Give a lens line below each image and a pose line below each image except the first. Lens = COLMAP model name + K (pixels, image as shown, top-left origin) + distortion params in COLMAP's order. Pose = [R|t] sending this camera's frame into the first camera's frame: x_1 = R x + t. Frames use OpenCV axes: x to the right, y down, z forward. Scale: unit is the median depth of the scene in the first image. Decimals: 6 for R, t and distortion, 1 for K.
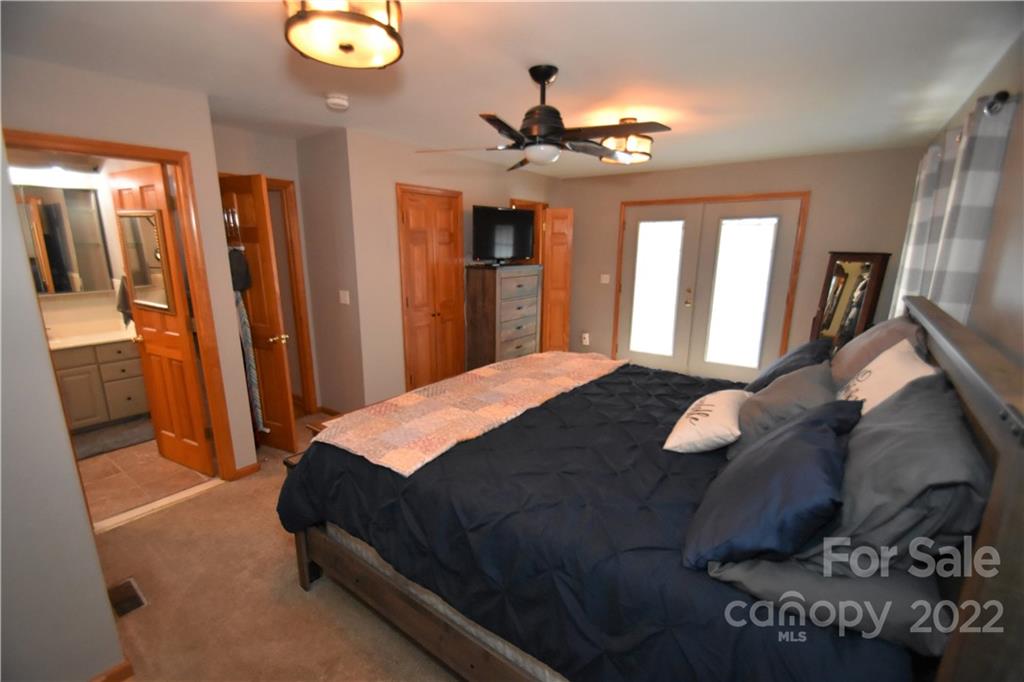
lens RADIAL K [[446.1, 0, 510.2], [0, 446.1, 348.0], [0, 0, 1]] dist [0.002172, -0.010850]
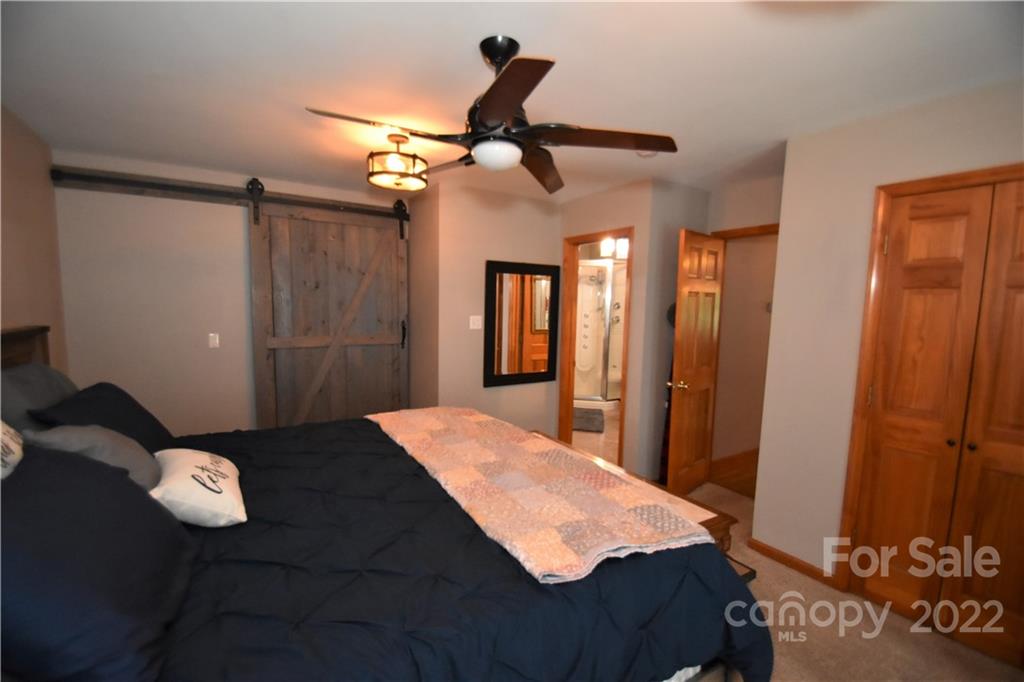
lens RADIAL K [[446.1, 0, 509.1], [0, 446.1, 346.7], [0, 0, 1]] dist [0.002172, -0.010850]
pose [[-0.367017, 0.074446, -0.927230, 0.484883], [-0.232157, 0.957919, 0.168802, -0.166409], [0.900778, 0.277217, -0.334290, 0.857365]]
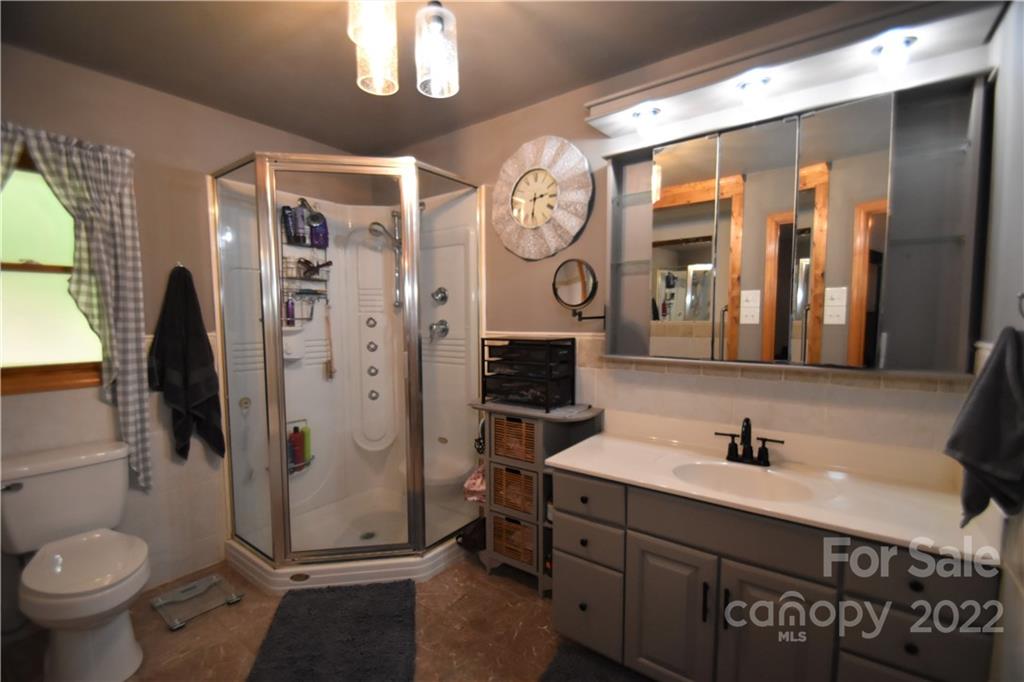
lens RADIAL K [[446.1, 0, 515.4], [0, 446.1, 360.9], [0, 0, 1]] dist [0.002172, -0.010850]
pose [[0.005584, 0.081671, -0.996644, -0.628277], [-0.221572, 0.971987, 0.078409, -0.099691], [0.975128, 0.220391, 0.023524, 0.728821]]
